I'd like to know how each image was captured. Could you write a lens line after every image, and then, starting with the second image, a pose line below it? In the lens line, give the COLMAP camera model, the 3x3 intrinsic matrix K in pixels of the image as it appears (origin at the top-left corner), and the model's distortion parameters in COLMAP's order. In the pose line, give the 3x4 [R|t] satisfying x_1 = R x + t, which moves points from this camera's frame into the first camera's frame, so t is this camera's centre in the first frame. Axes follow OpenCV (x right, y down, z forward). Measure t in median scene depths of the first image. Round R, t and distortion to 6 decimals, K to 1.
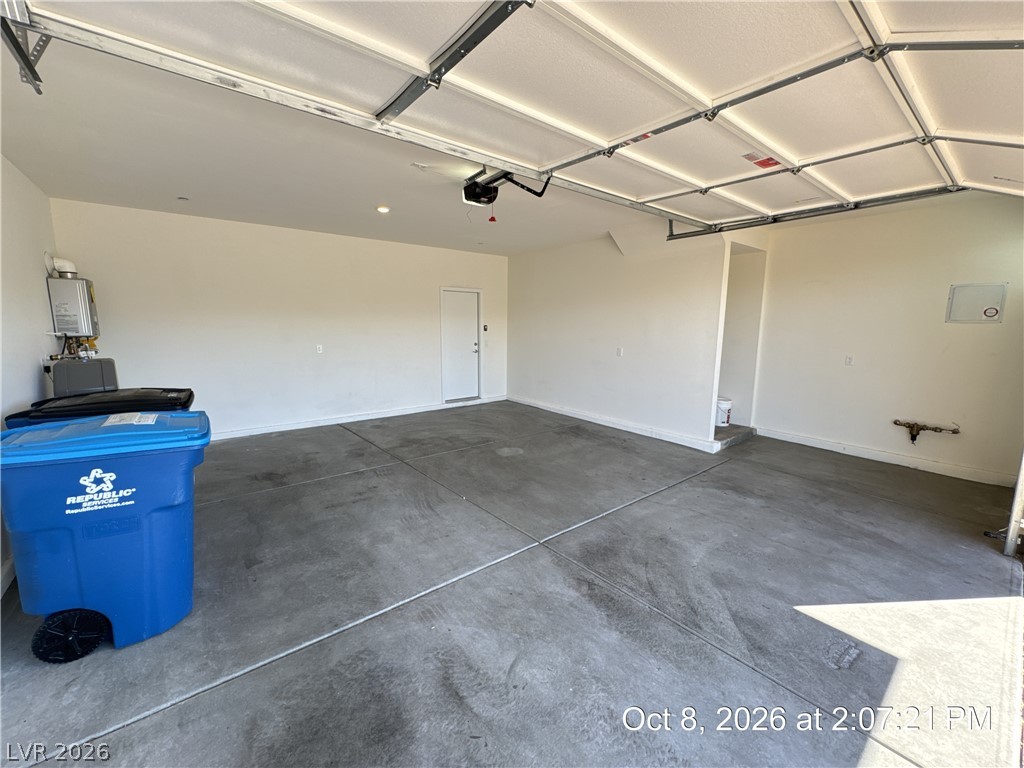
lens RADIAL K [[409.8, 0, 508.7], [0, 409.8, 381.1], [0, 0, 1]] dist [-0.005570, 0.000839]
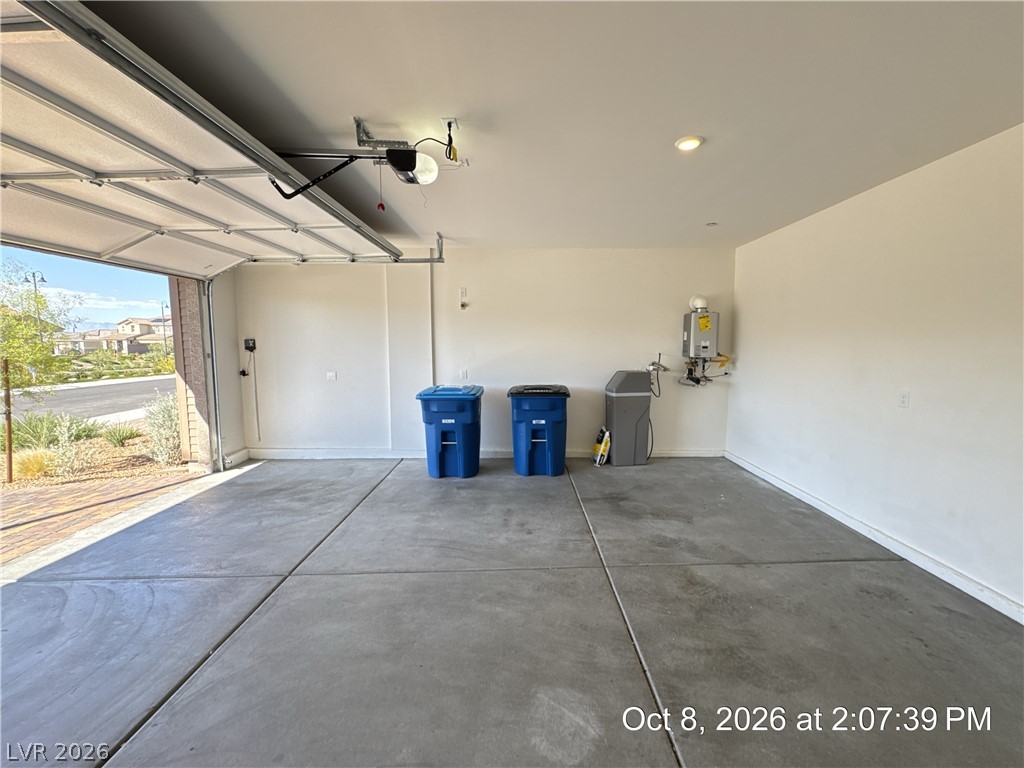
lens RADIAL K [[409.8, 0, 509.8], [0, 409.8, 384.8], [0, 0, 1]] dist [-0.005570, 0.000839]
pose [[-0.633301, 0.064158, -0.771241, 0.333645], [-0.115535, 0.977552, 0.176192, -0.186376], [0.765233, 0.200688, -0.611673, 1.383819]]
